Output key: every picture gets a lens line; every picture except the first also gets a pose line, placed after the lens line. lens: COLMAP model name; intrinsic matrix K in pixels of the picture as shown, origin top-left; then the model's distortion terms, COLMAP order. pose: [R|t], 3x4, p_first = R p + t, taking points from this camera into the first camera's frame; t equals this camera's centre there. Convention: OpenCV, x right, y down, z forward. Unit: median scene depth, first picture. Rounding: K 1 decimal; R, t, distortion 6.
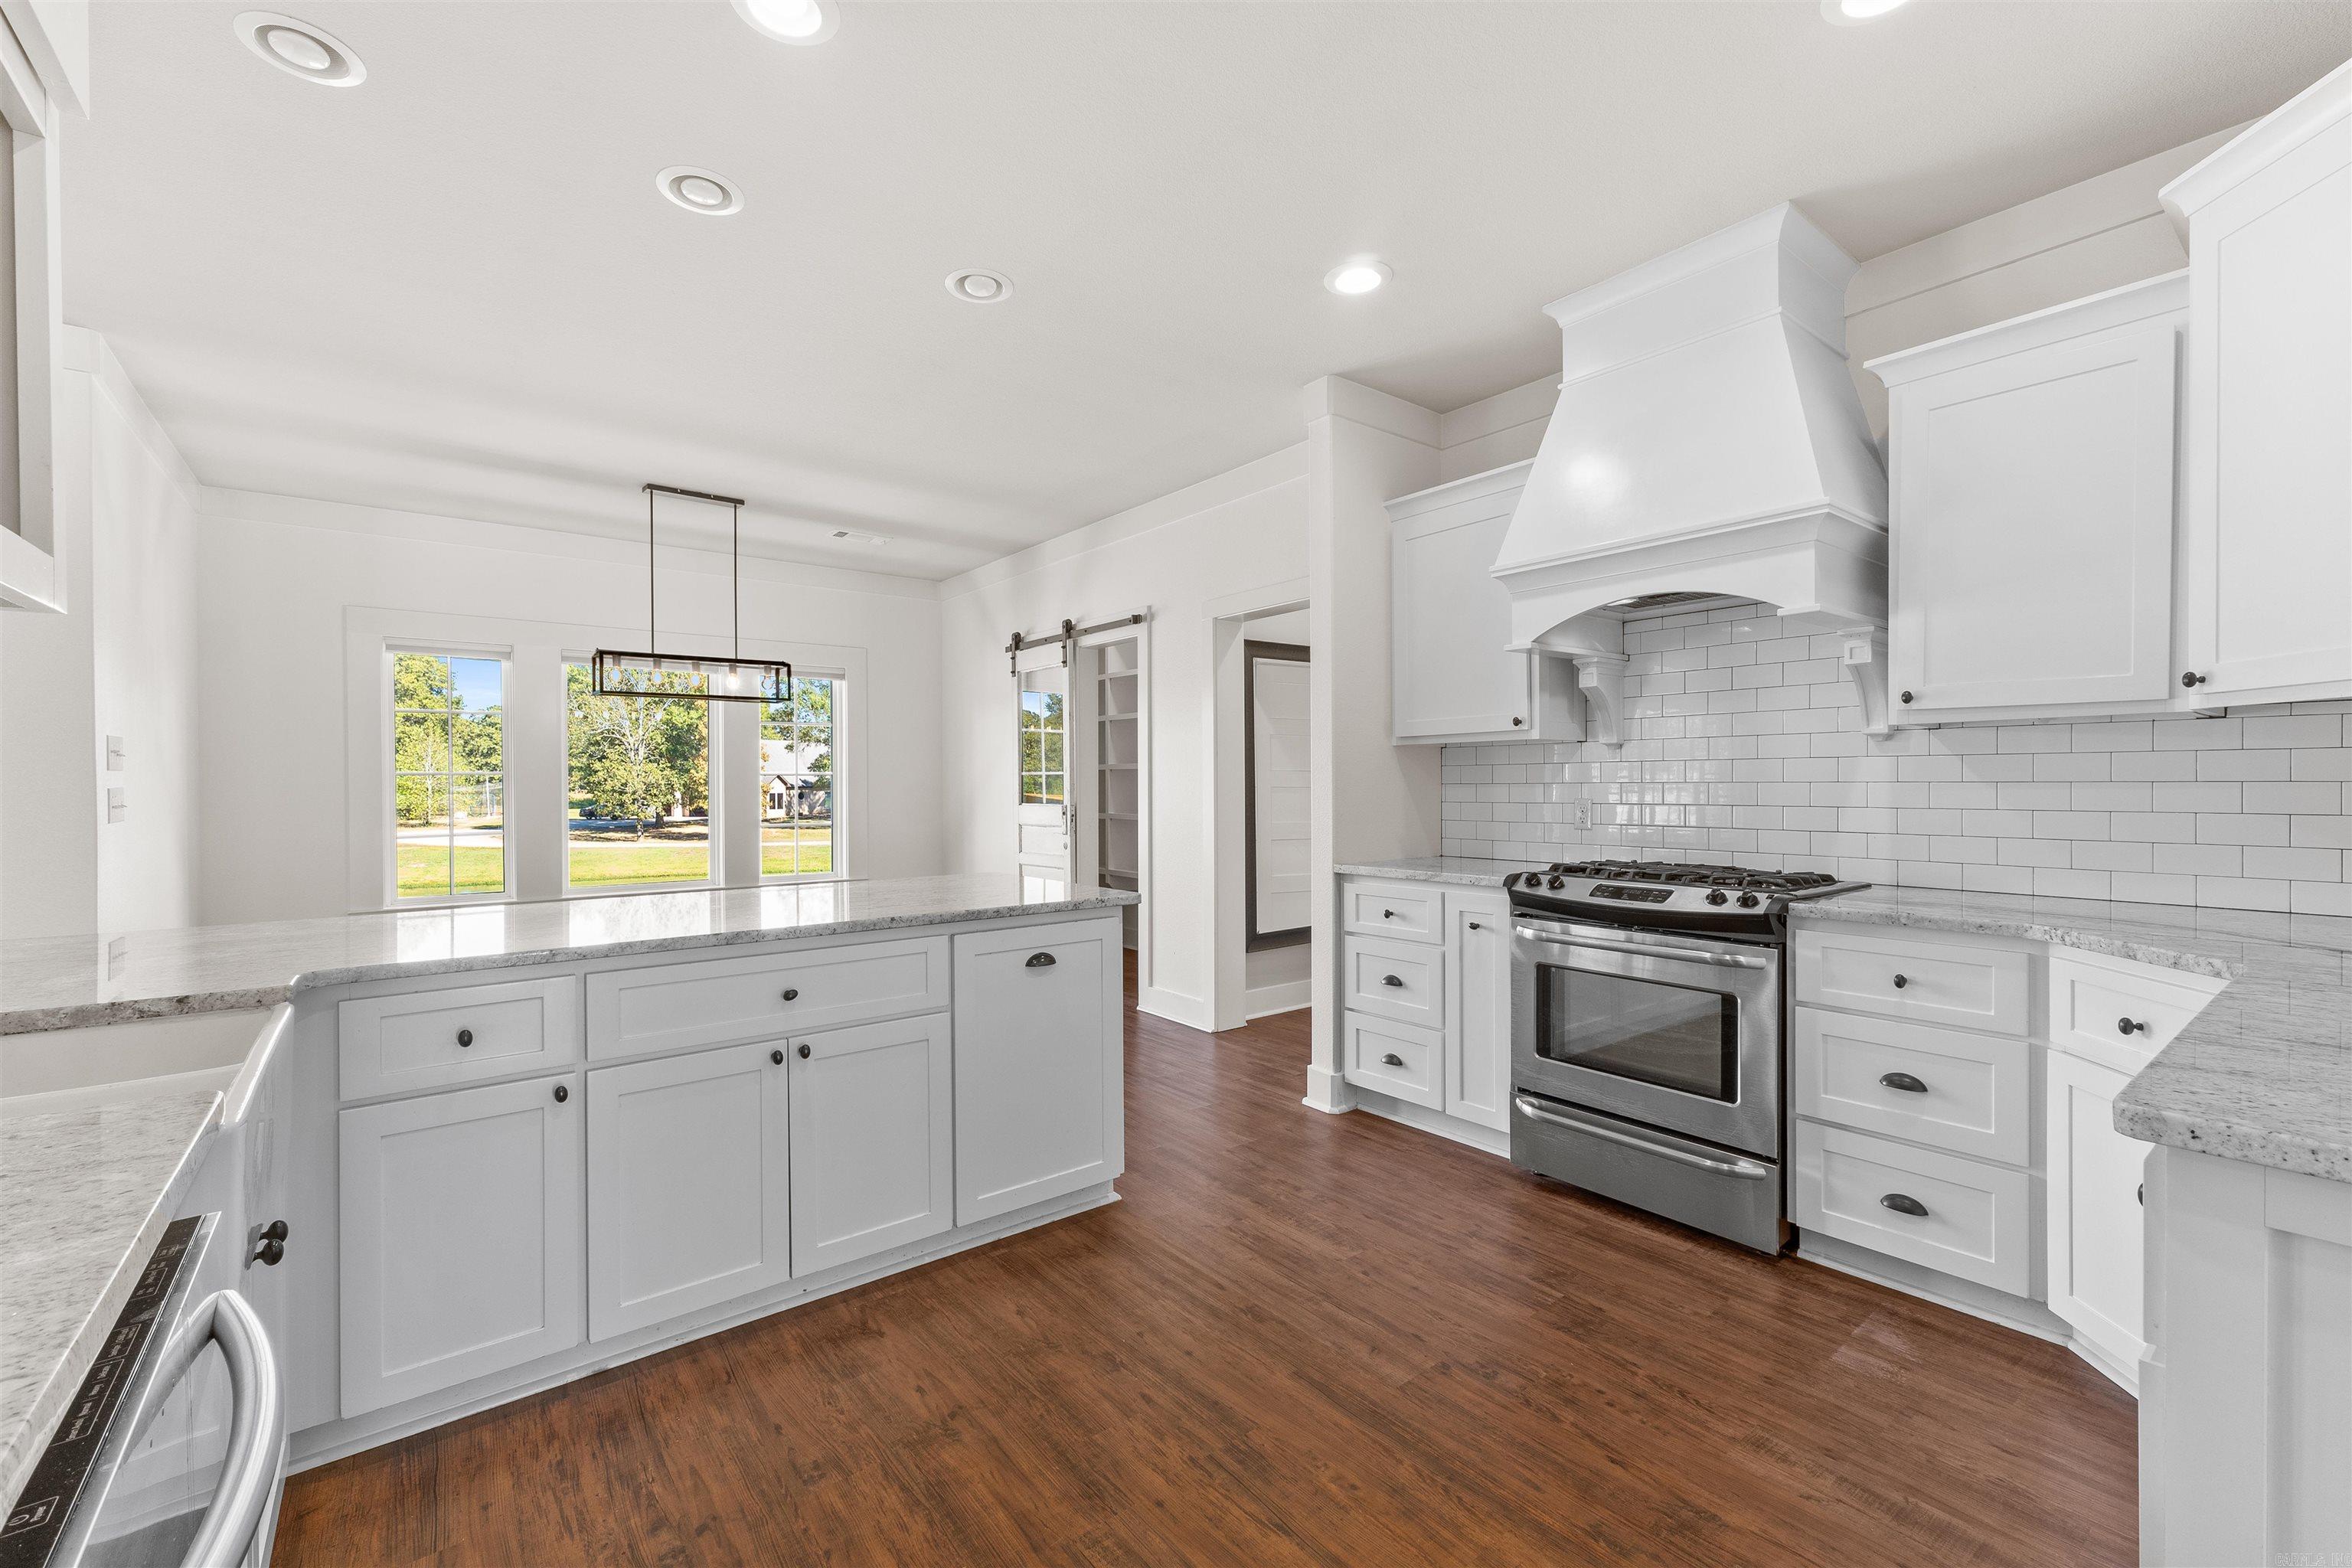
lens RADIAL K [[1000.7, 0, 1169.2], [0, 1000.7, 782.6], [0, 0, 1]] dist [0.004709, 0.000226]
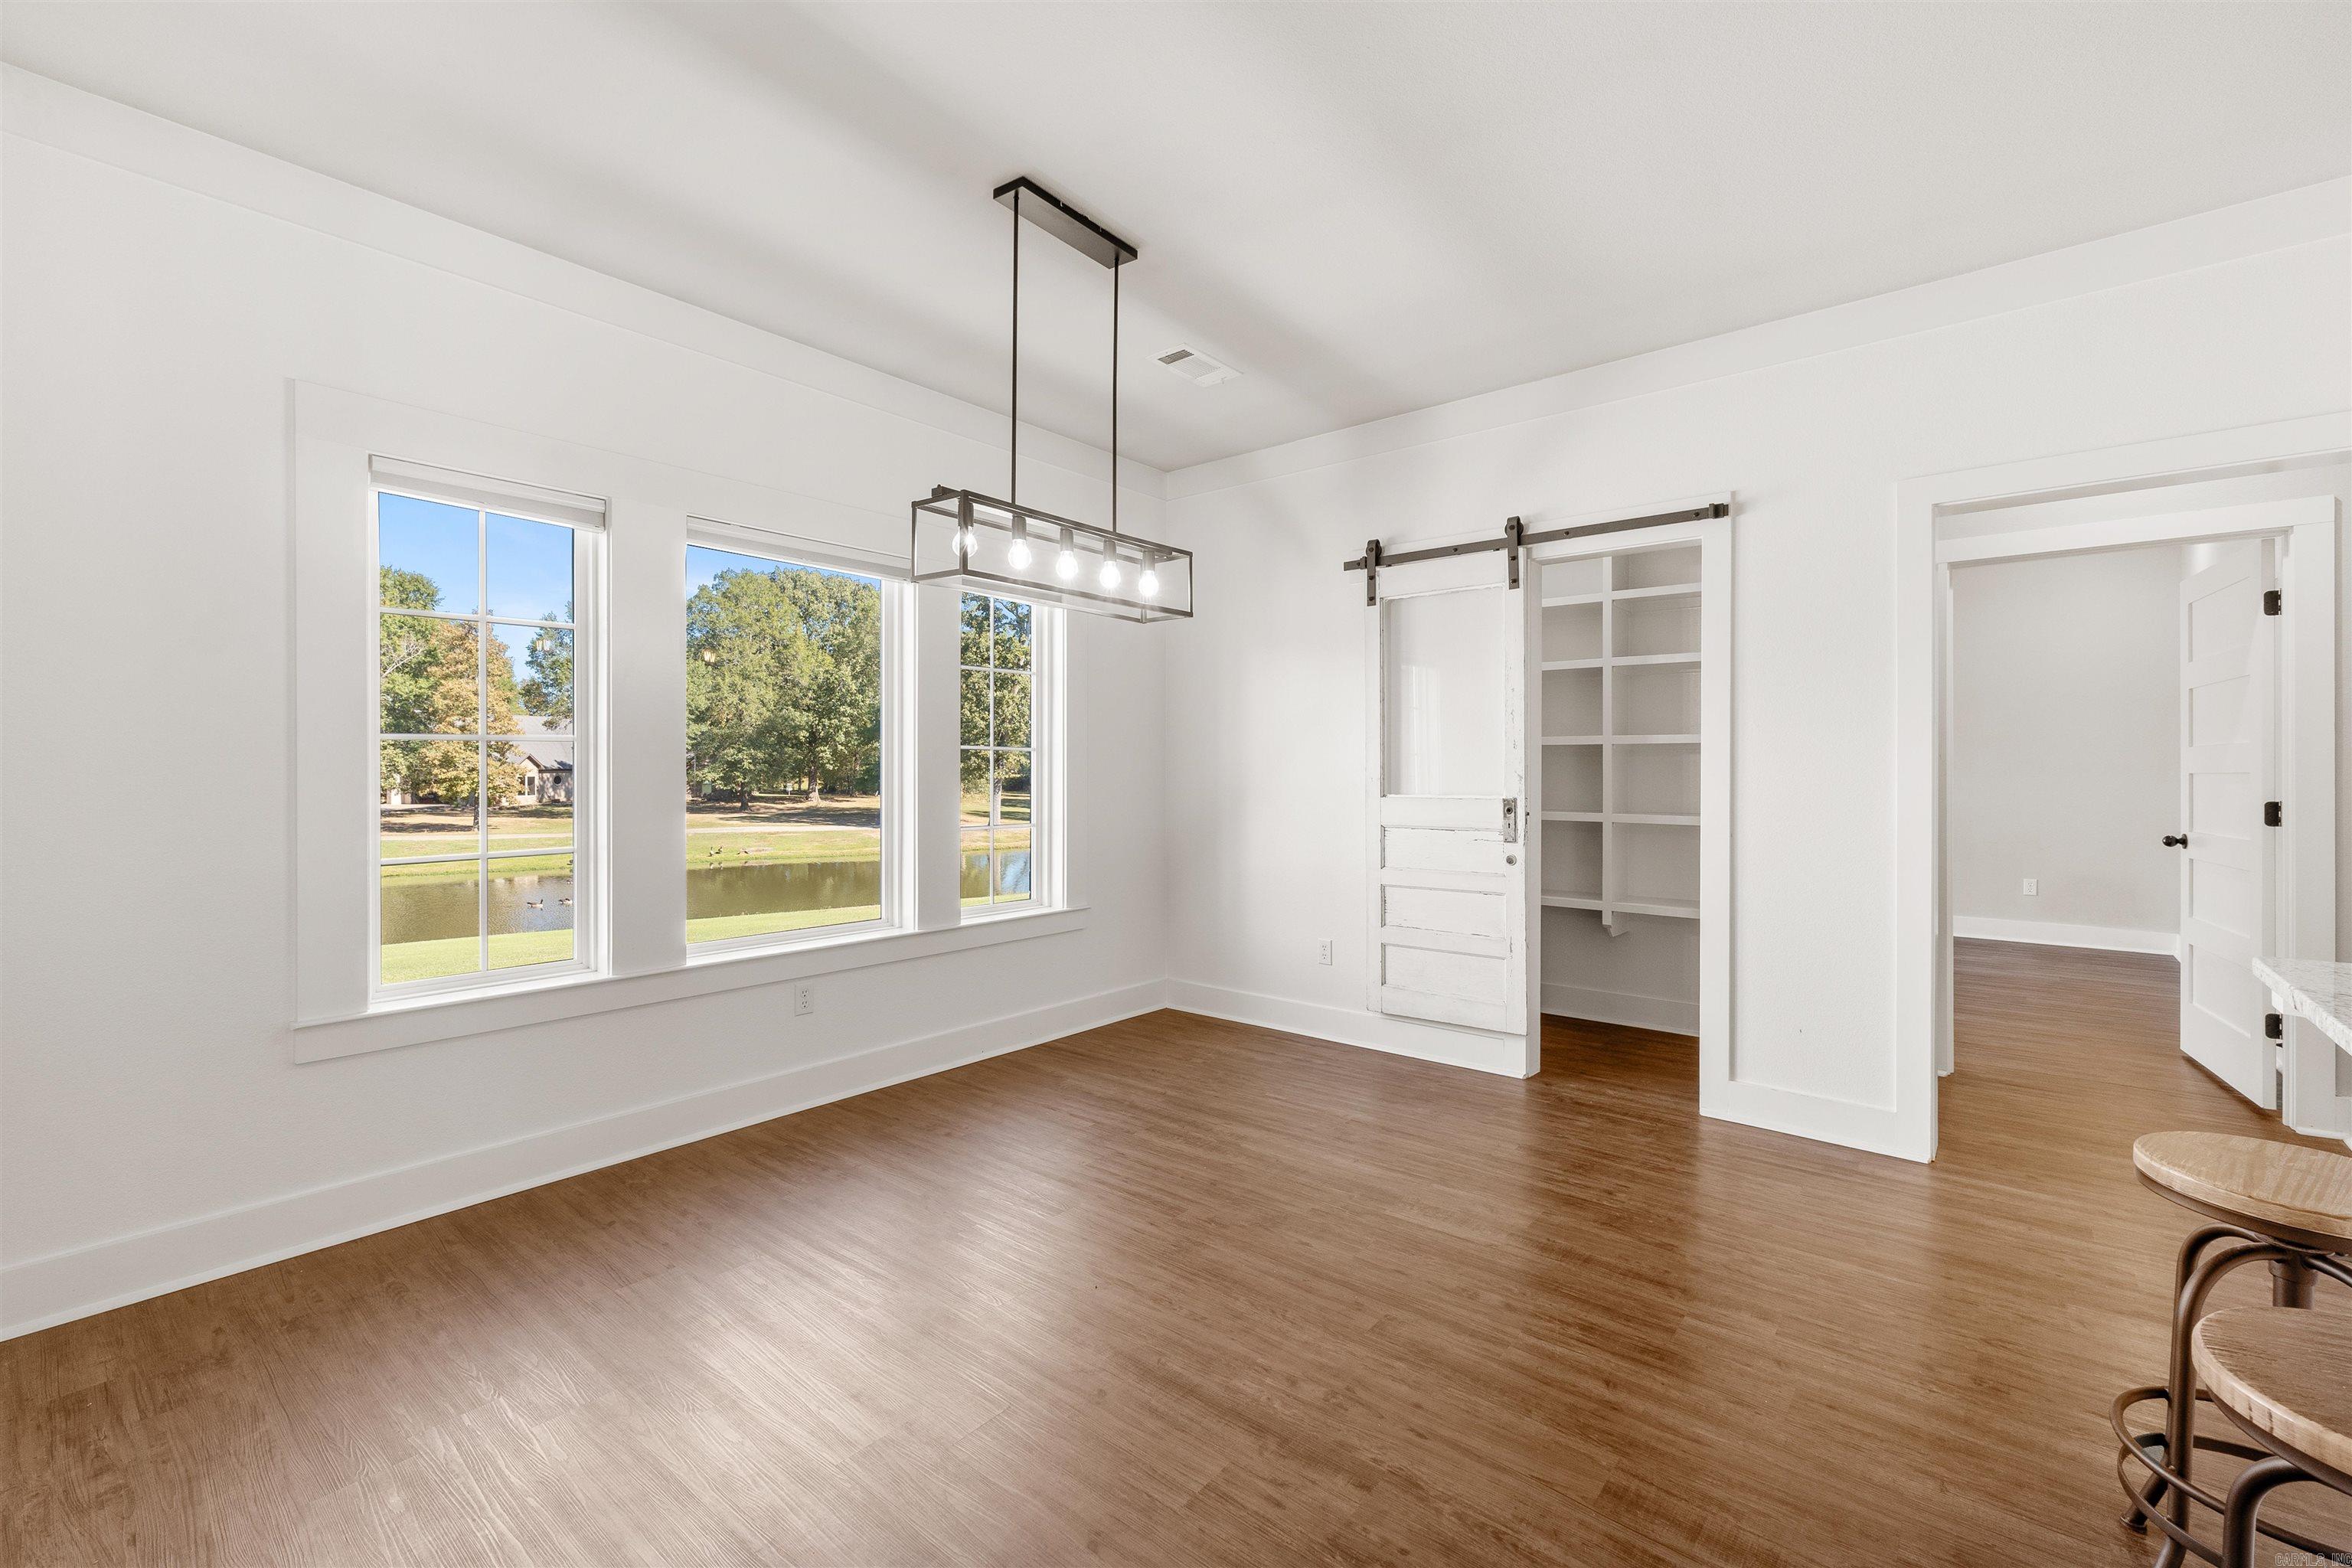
lens RADIAL K [[1000.7, 0, 1169.5], [0, 1000.7, 768.1], [0, 0, 1]] dist [0.004709, 0.000226]
pose [[0.976394, 0.006591, 0.215897, -0.431875], [-0.006502, 0.999978, -0.001122, 0.004553], [-0.215900, -0.000308, 0.976415, 0.373892]]
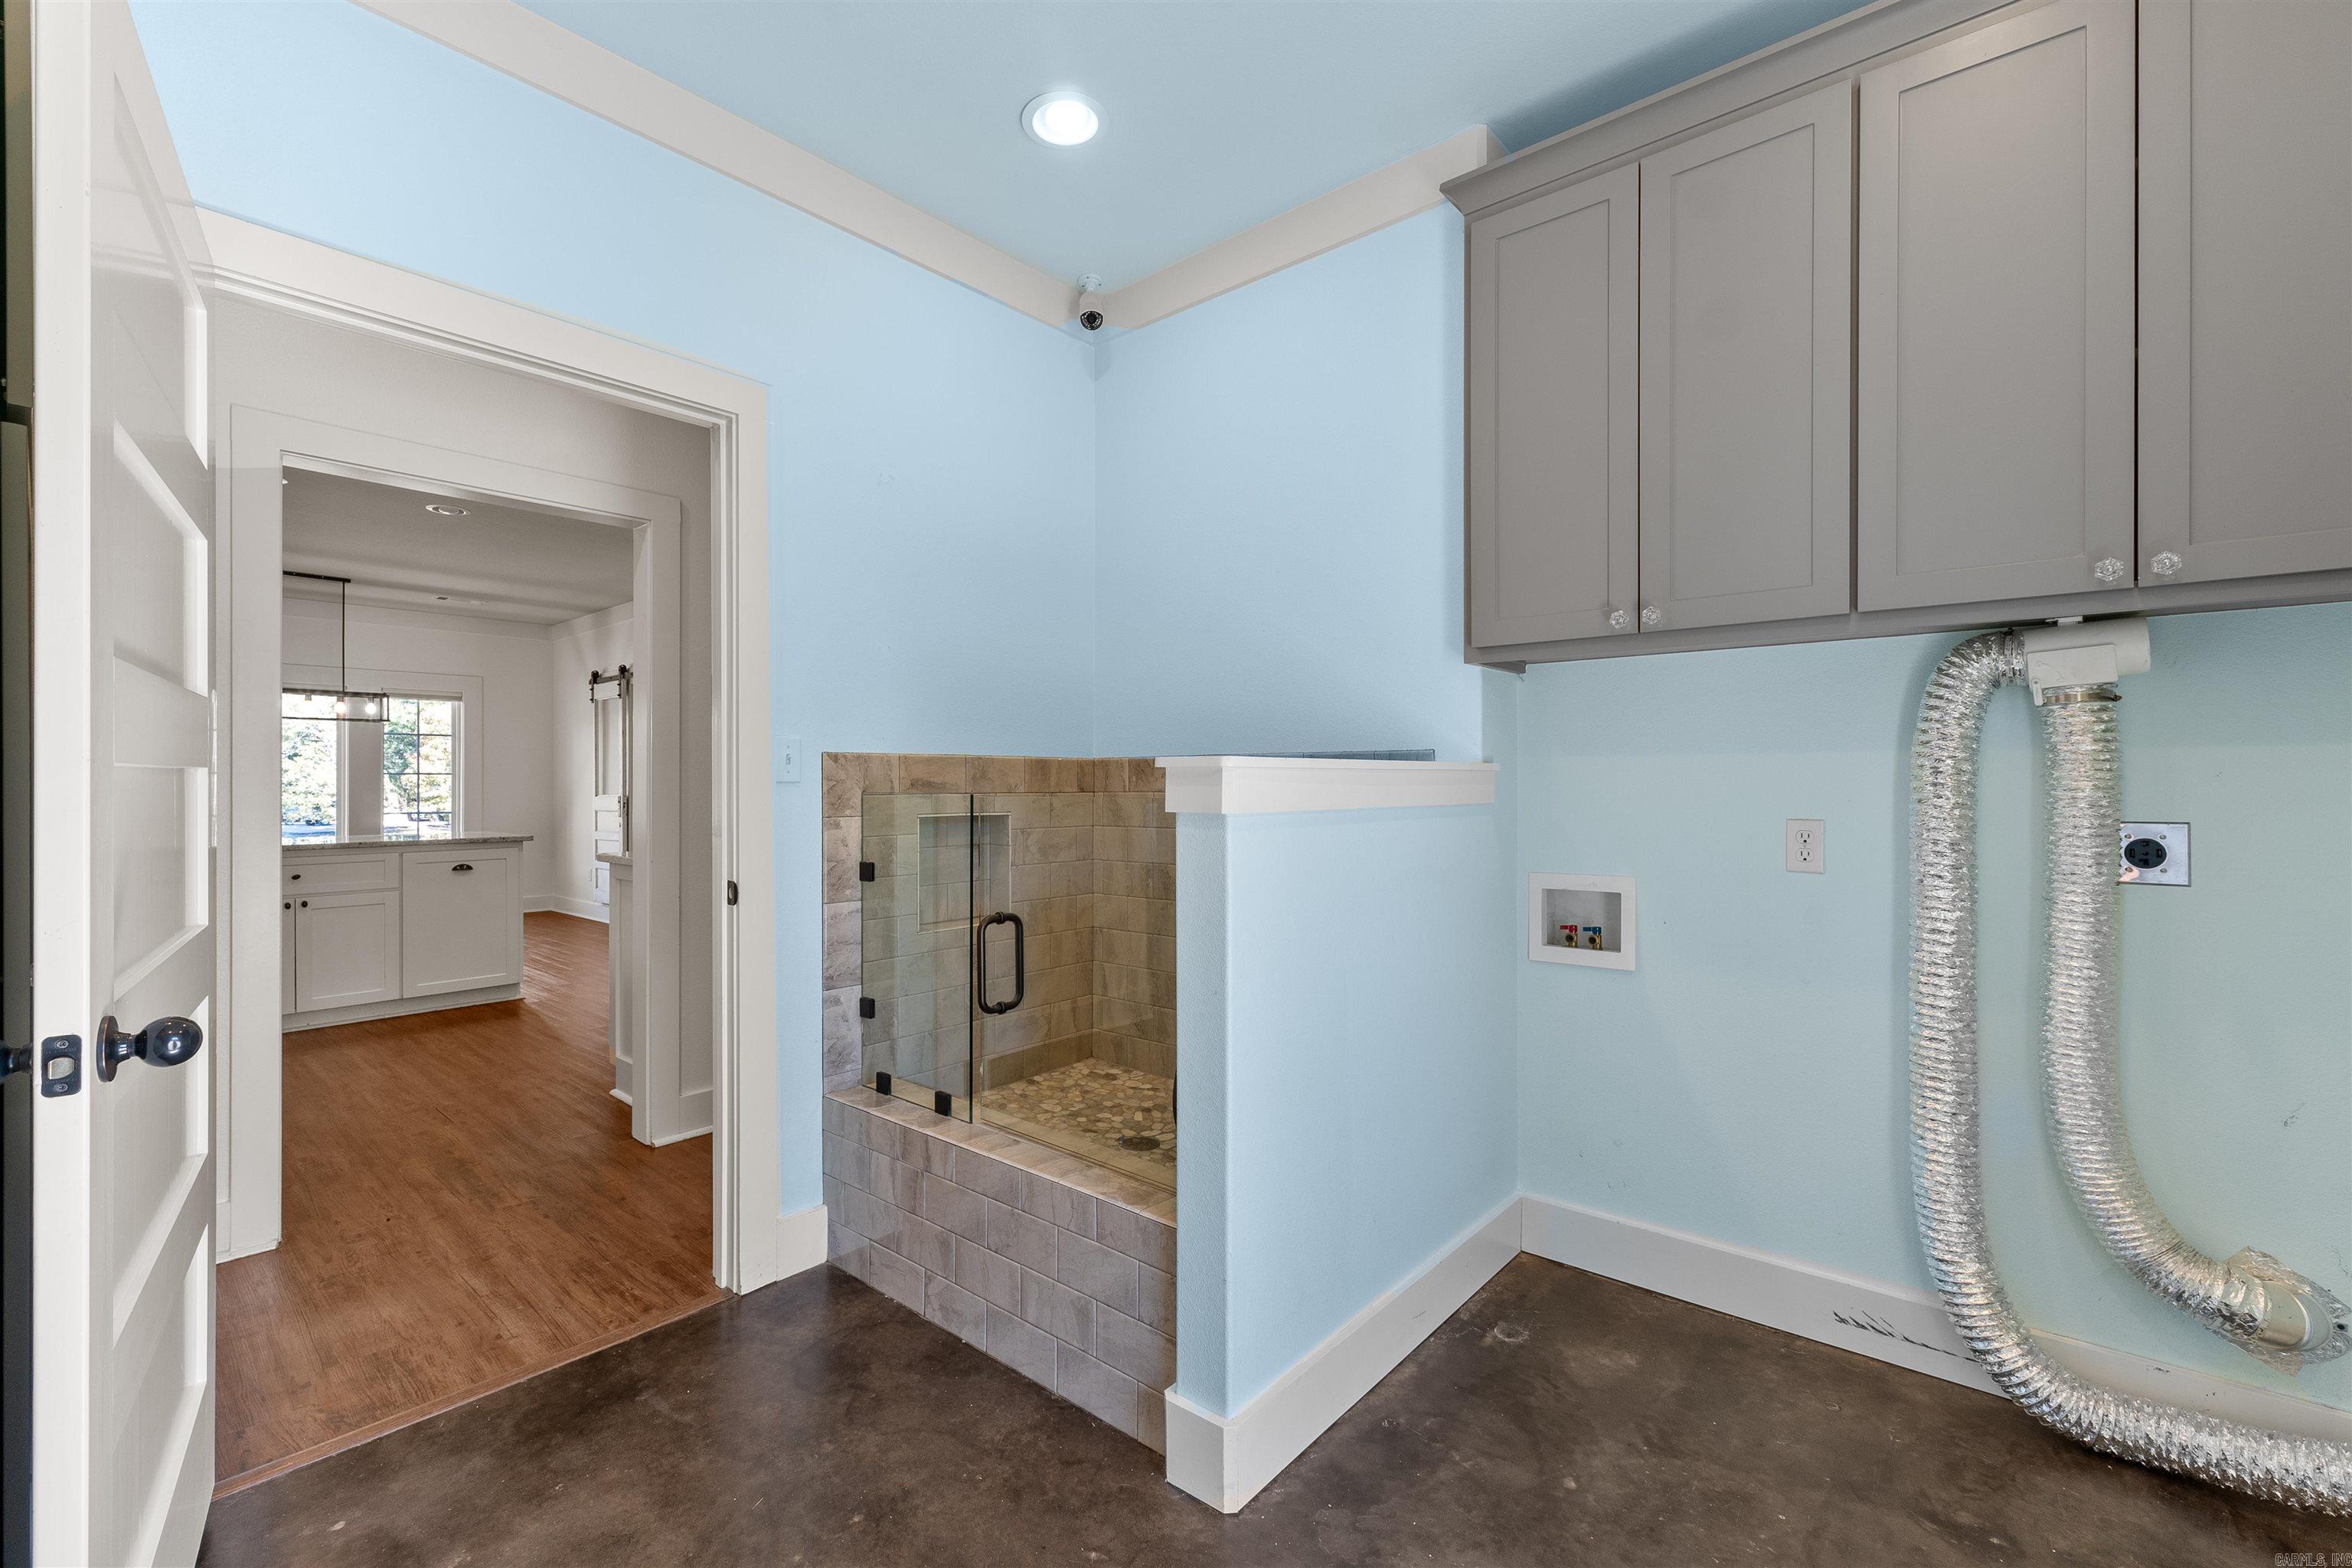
lens RADIAL K [[1000.7, 0, 1174.6], [0, 1000.7, 777.9], [0, 0, 1]] dist [0.004709, 0.000226]
pose [[0.979424, 0.001252, 0.201809, 0.349341], [-0.000181, 0.999986, -0.005327, 0.003940], [-0.201813, 0.005181, 0.979410, -0.504009]]
